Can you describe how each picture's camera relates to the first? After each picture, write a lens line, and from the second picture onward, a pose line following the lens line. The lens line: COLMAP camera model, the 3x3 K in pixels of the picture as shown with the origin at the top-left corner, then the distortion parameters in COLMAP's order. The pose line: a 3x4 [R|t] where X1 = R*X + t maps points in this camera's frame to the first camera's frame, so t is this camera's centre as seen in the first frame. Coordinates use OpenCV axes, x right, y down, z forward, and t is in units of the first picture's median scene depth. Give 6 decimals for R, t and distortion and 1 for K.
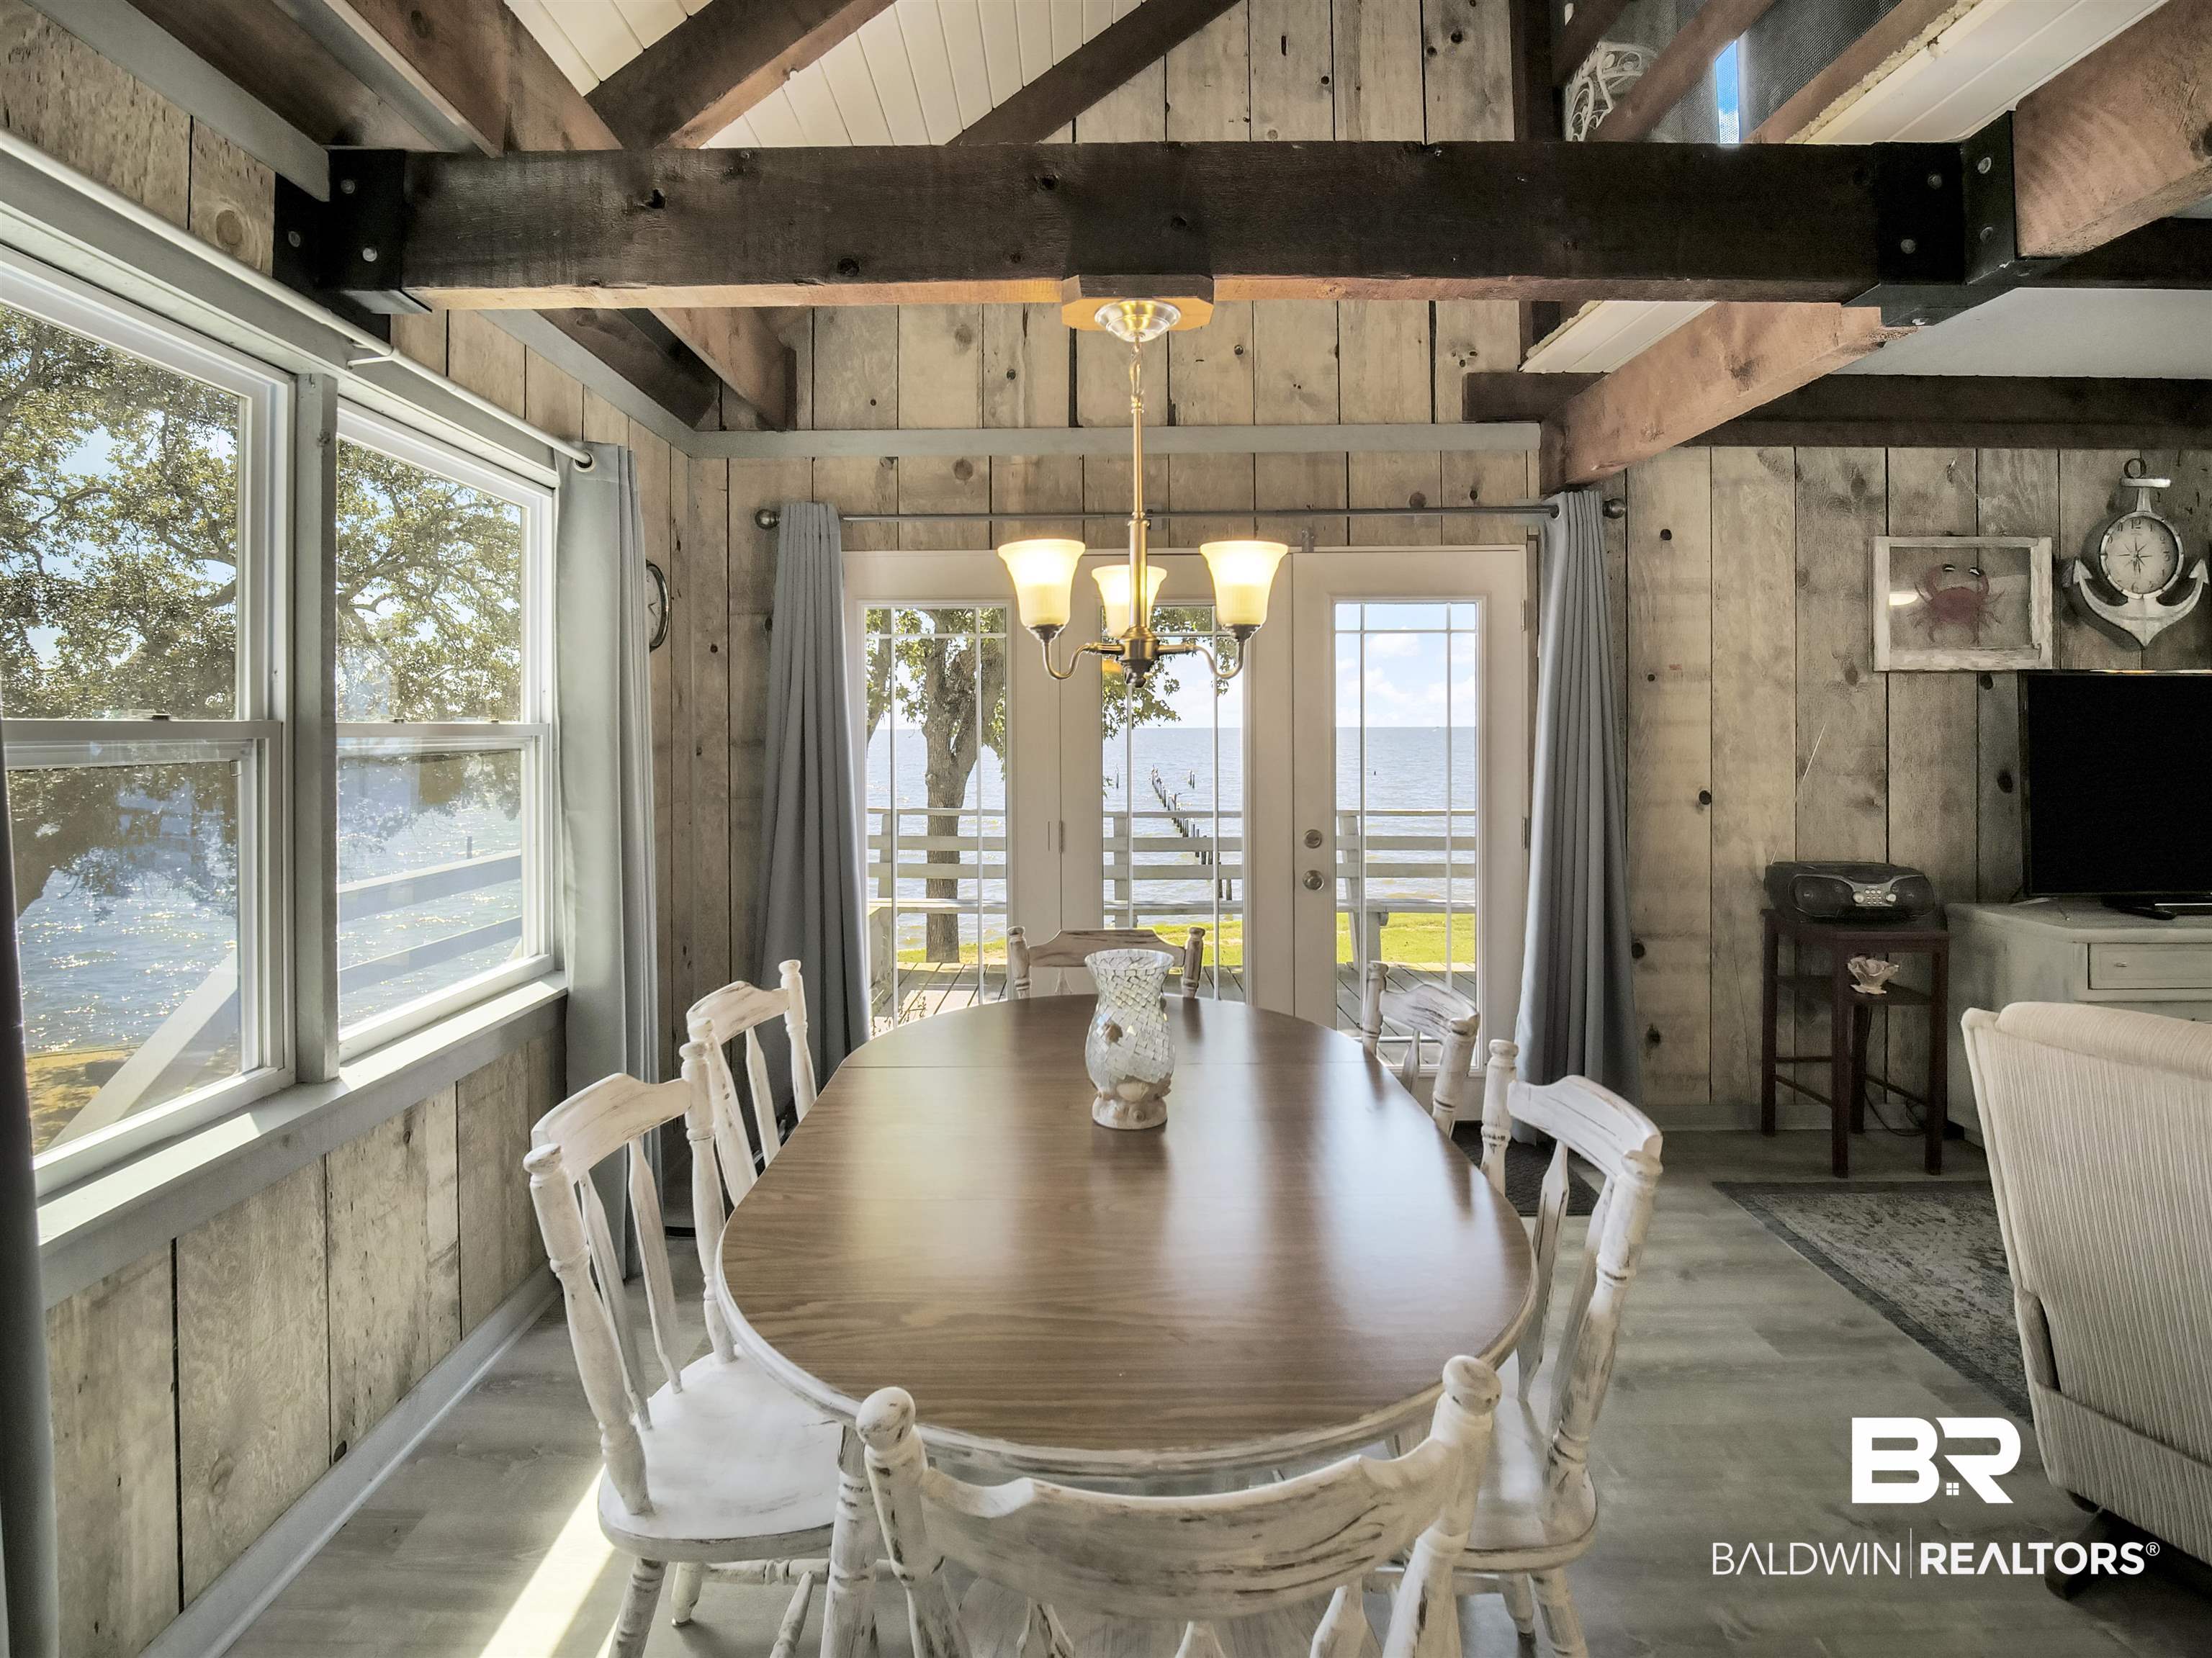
lens RADIAL K [[1063.0, 0, 1012.6], [0, 1063.0, 720.4], [0, 0, 1]] dist [-0.014951, -0.001090]
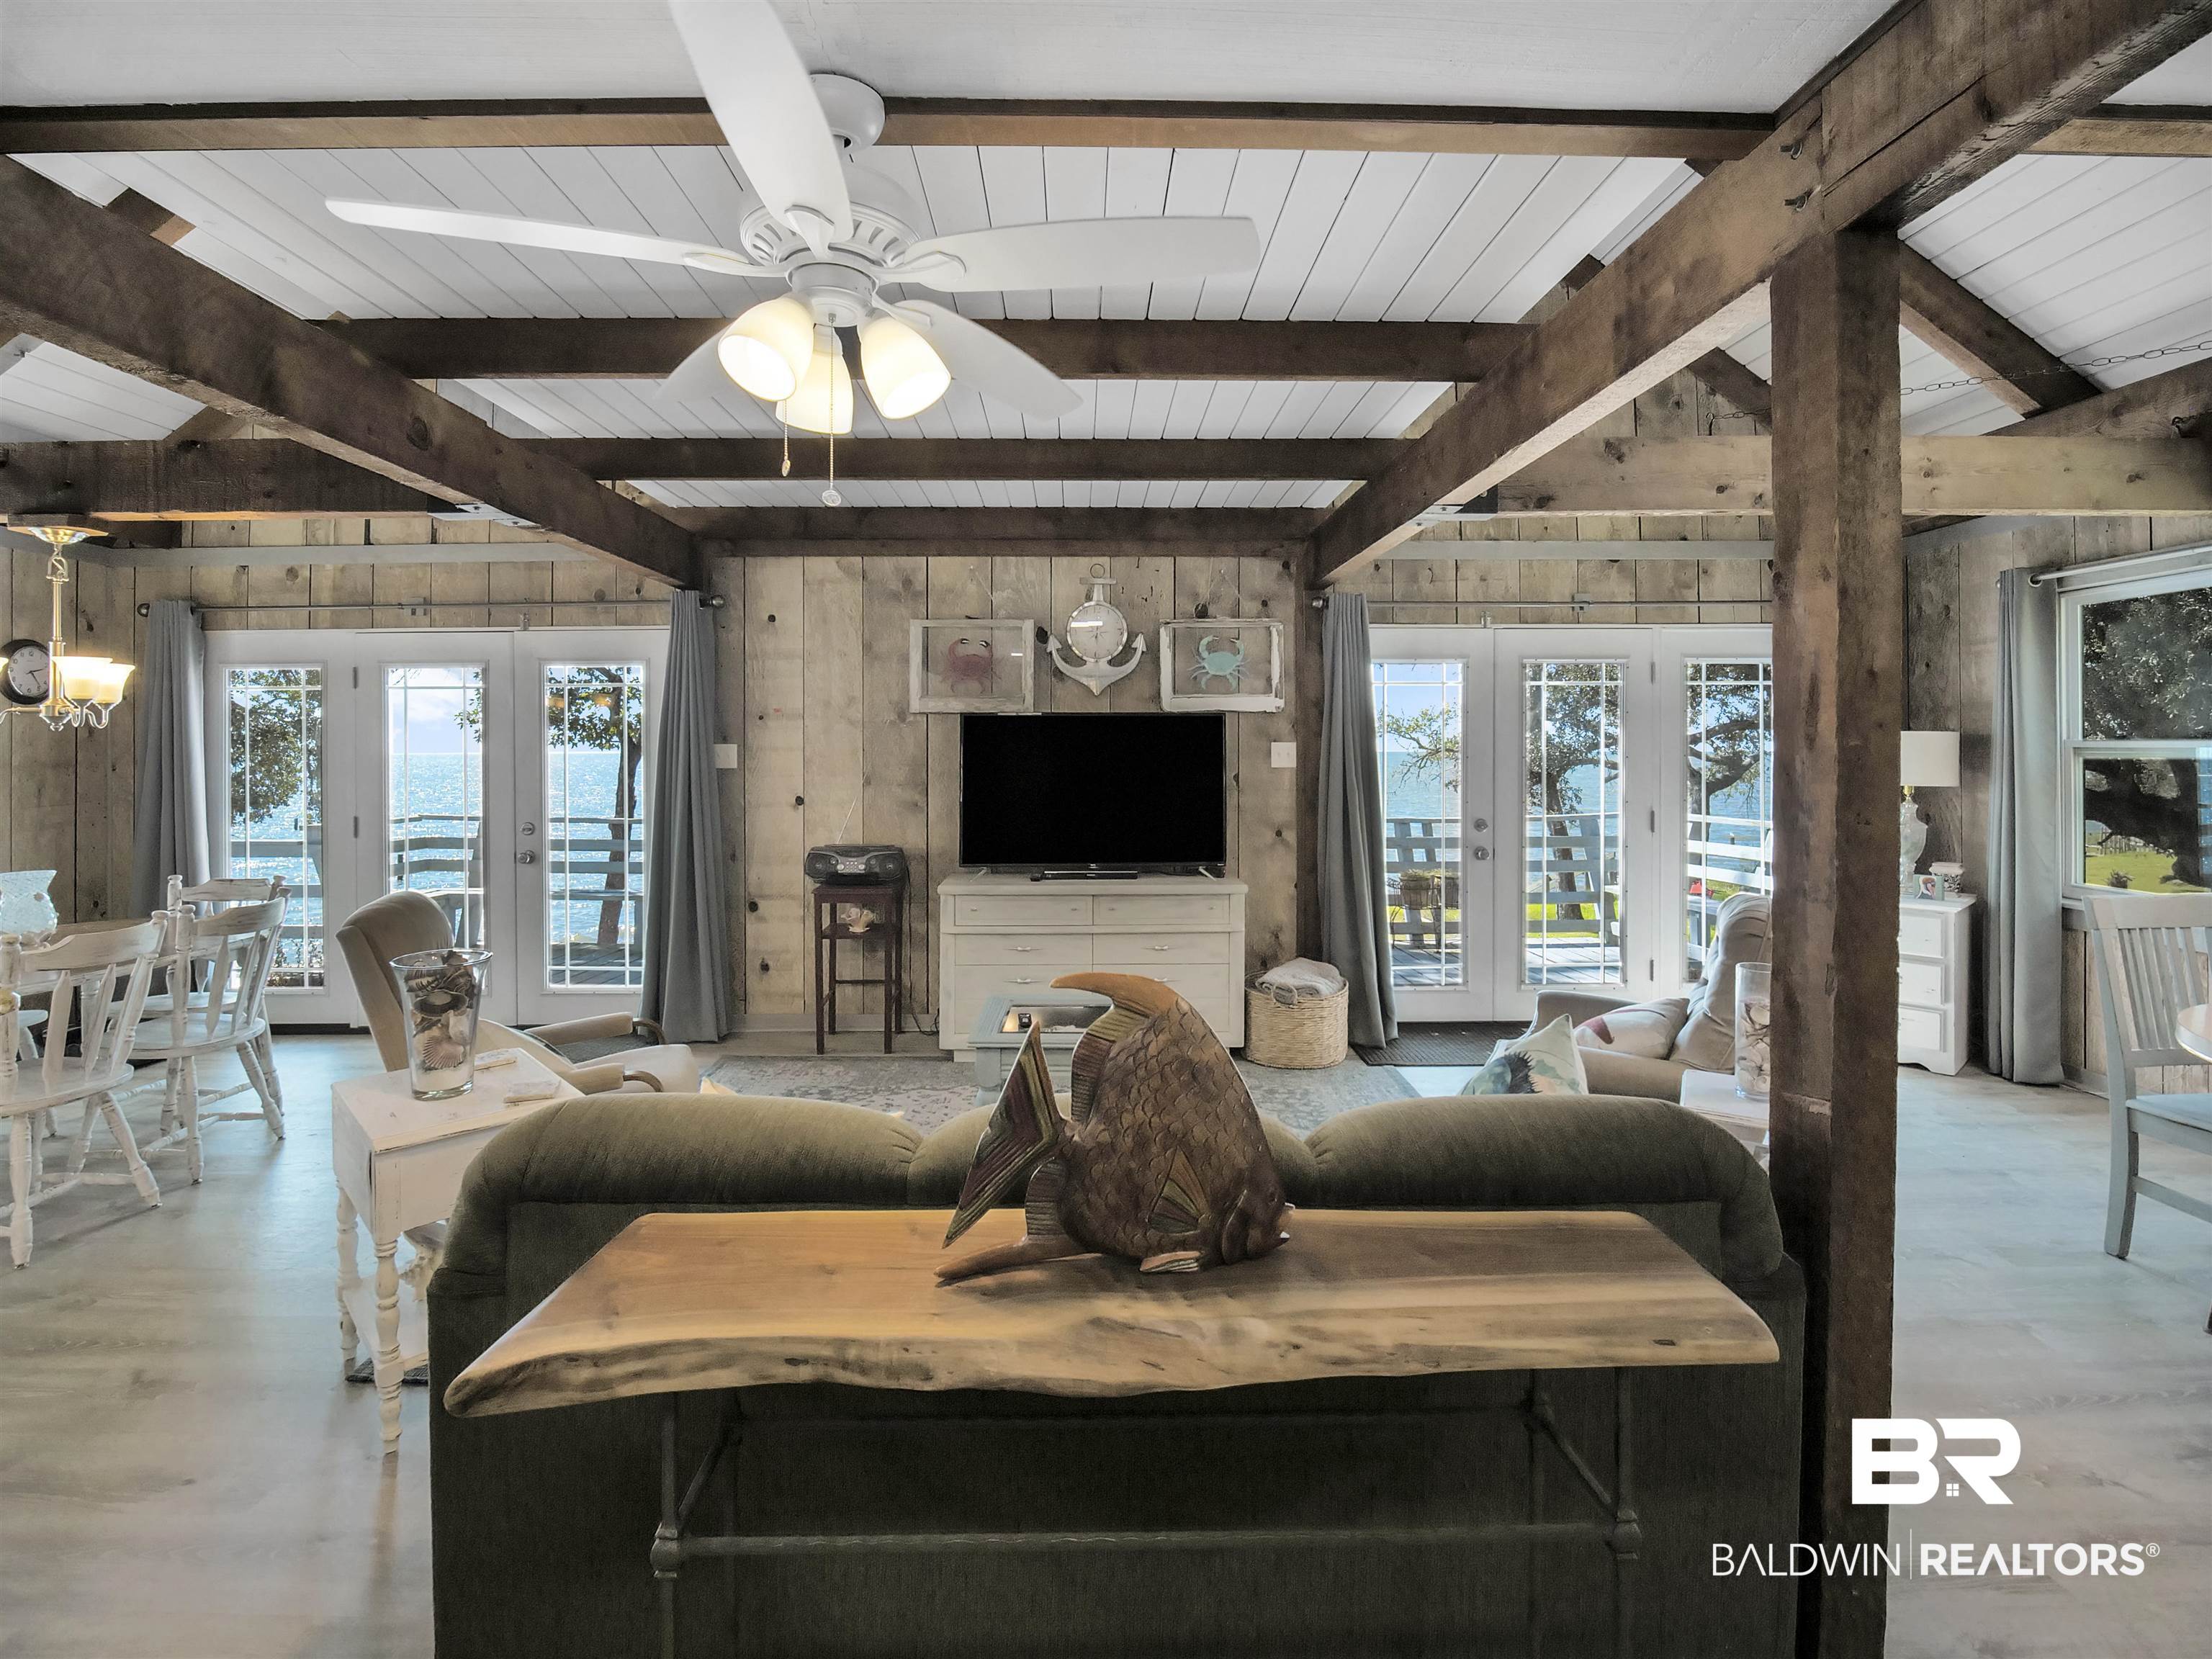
lens RADIAL K [[1063.1, 0, 1099.3], [0, 1063.1, 751.3], [0, 0, 1]] dist [-0.014951, -0.001090]
pose [[0.999934, -0.000517, 0.011439, 1.049260], [0.000461, 0.999988, 0.004939, -0.001507], [-0.011441, -0.004934, 0.999922, -0.454197]]
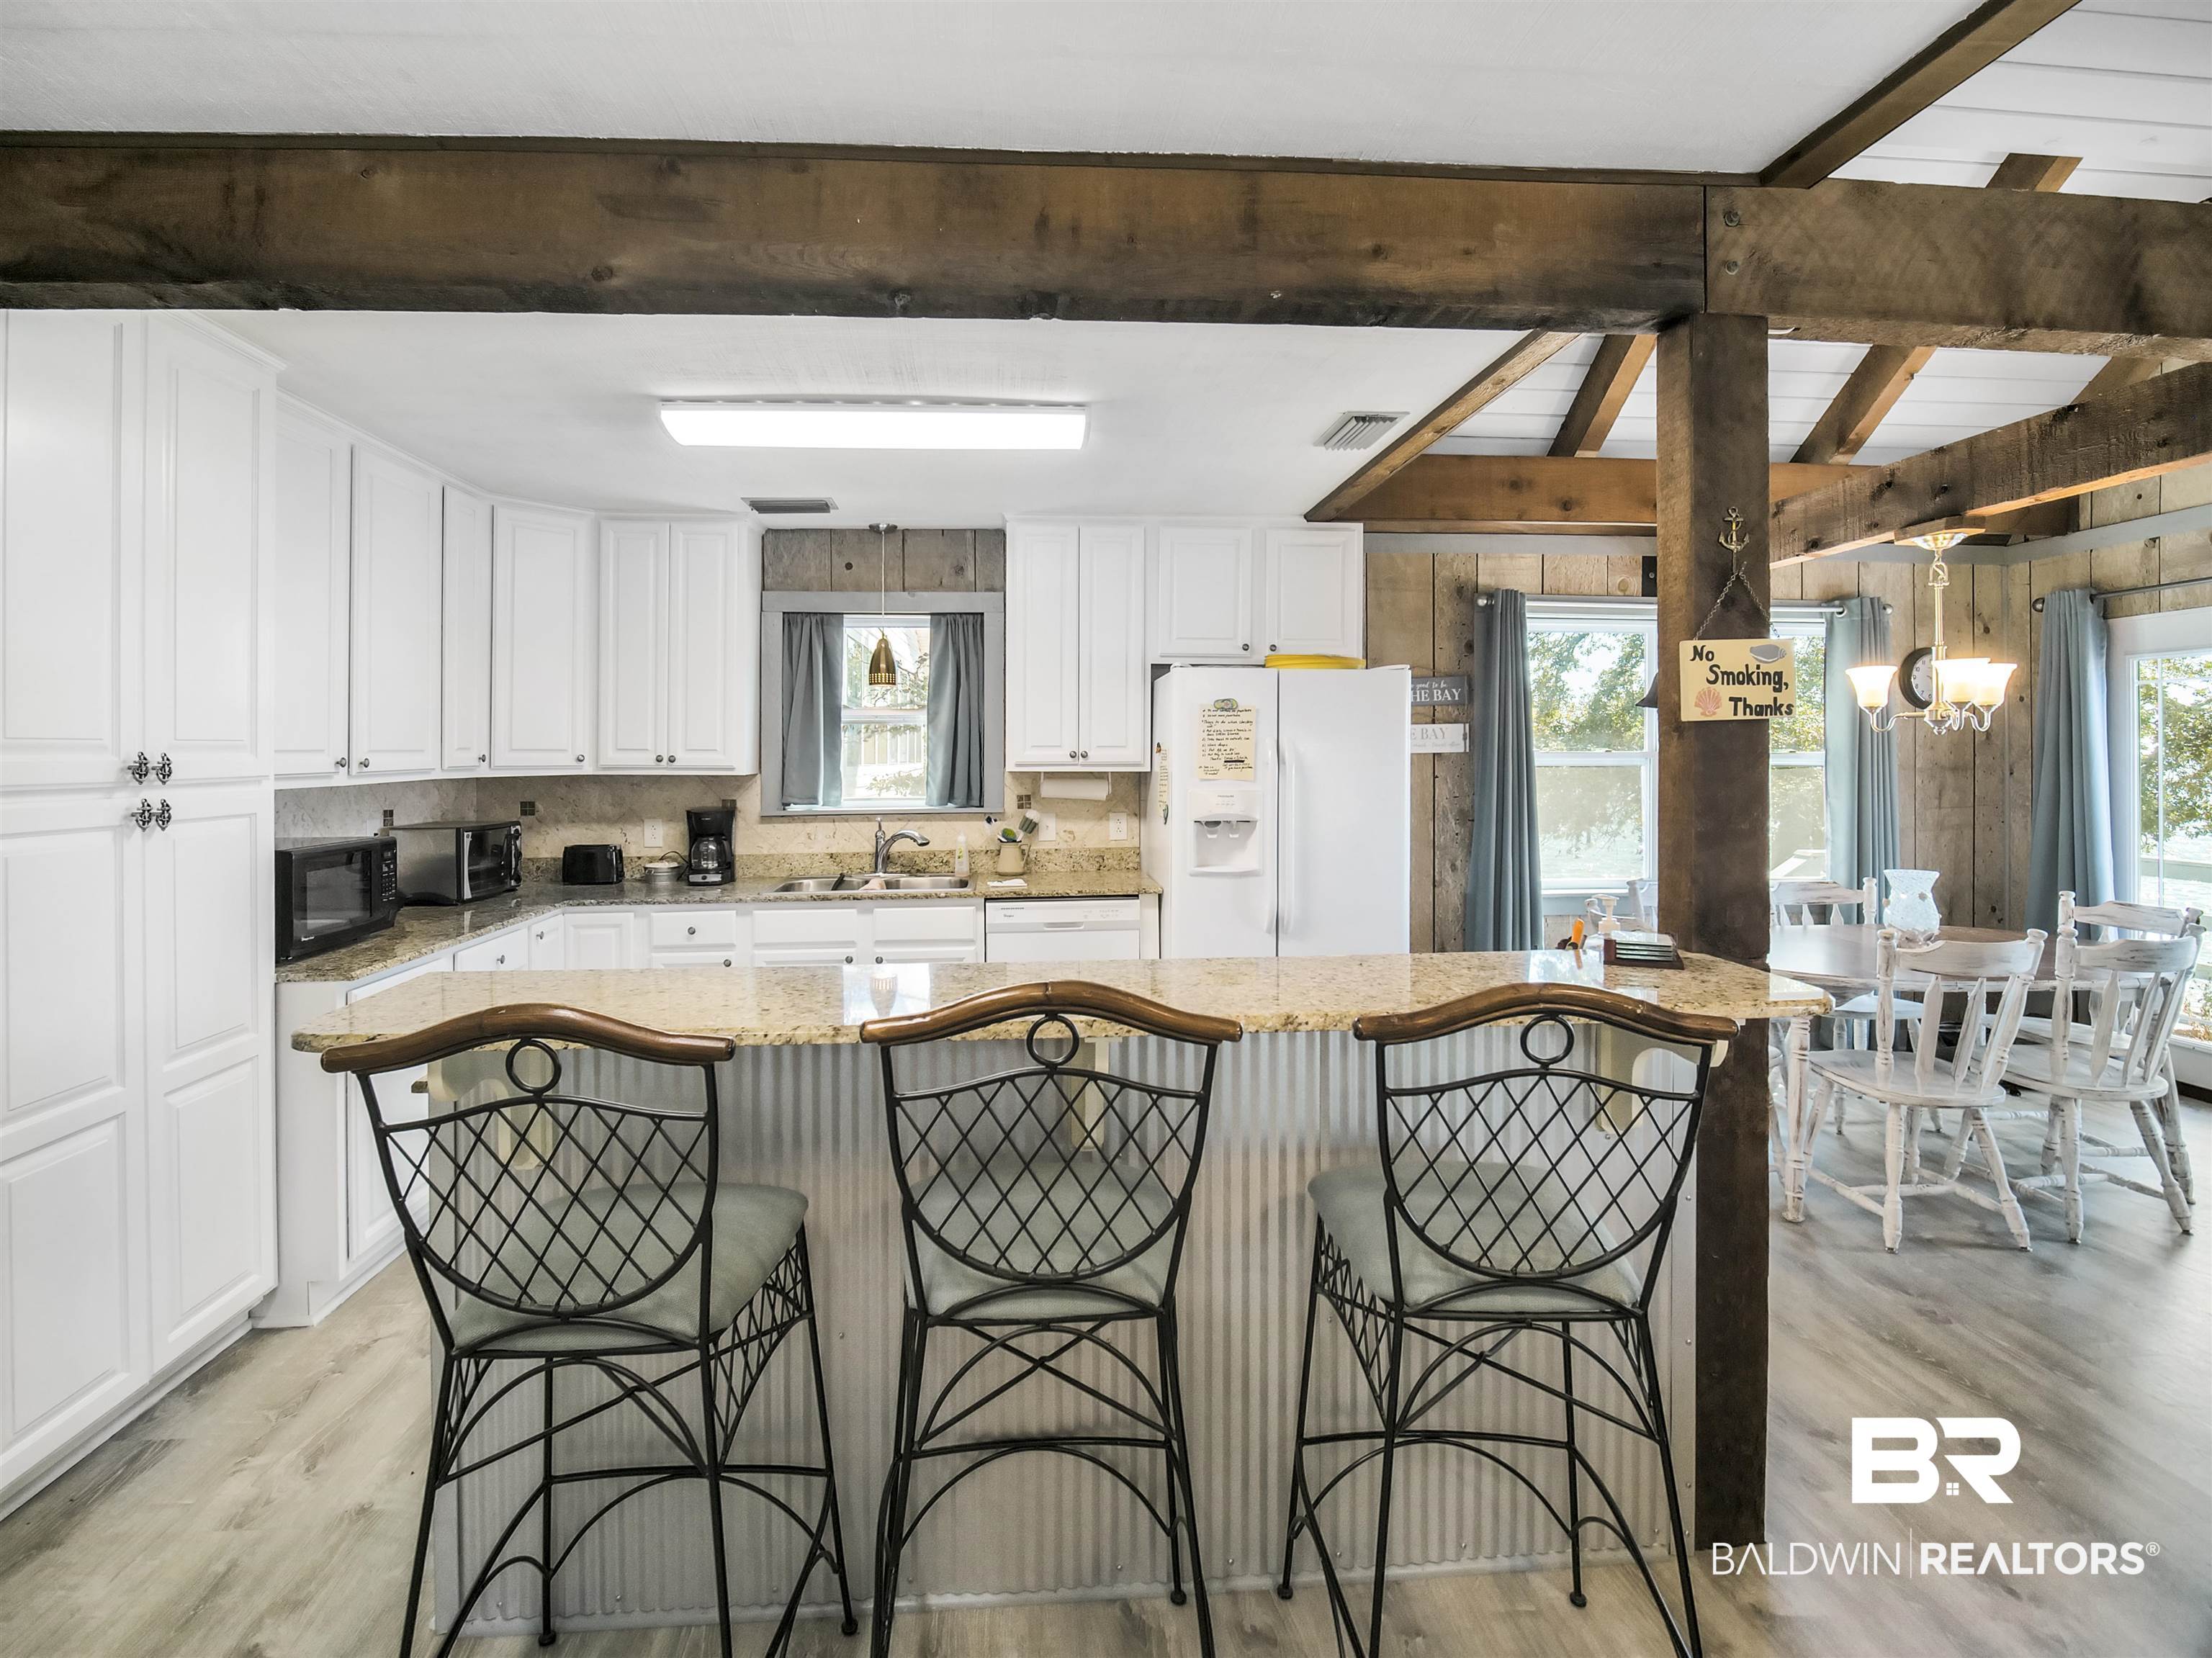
lens RADIAL K [[1063.0, 0, 1090.7], [0, 1063.0, 744.1], [0, 0, 1]] dist [-0.014951, -0.001090]
pose [[0.079052, -0.006790, -0.996847, 1.013007], [0.000654, 0.999977, -0.006759, -0.000758], [0.996870, -0.000118, 0.079054, -0.335321]]
